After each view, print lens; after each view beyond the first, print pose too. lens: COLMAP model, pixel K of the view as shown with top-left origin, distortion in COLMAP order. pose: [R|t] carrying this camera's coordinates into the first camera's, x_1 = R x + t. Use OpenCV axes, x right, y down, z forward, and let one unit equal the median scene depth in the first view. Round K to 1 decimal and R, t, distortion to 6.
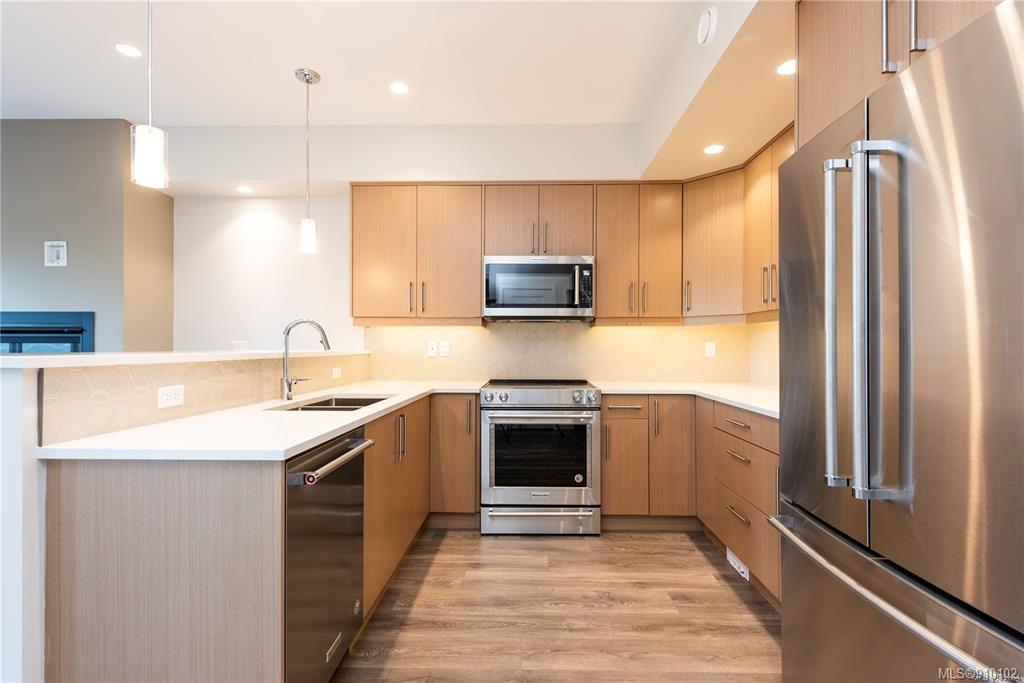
lens RADIAL K [[484.2, 0, 512.0], [0, 484.2, 341.5], [0, 0, 1]] dist [0.003804, 0.000425]
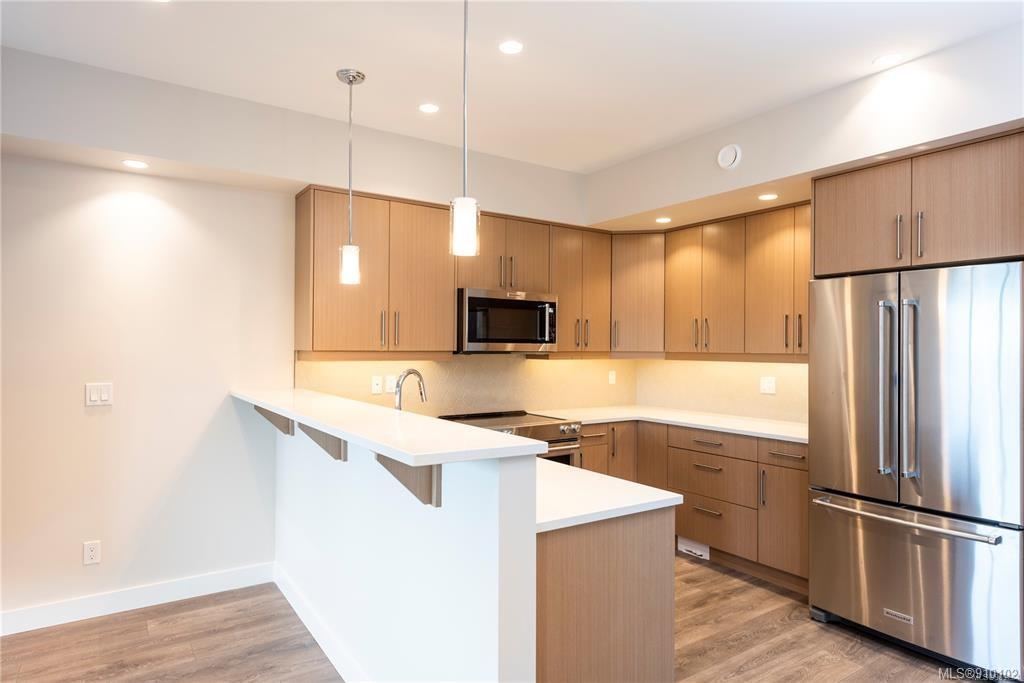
lens RADIAL K [[607.3, 0, 512.0], [0, 607.3, 341.5], [0, 0, 1]] dist [-0.002964, 0.000470]
pose [[0.814785, 0.009397, 0.579687, -0.731211], [-0.010063, 0.999947, -0.002066, -0.075672], [-0.579676, -0.004150, 0.814836, -0.029779]]
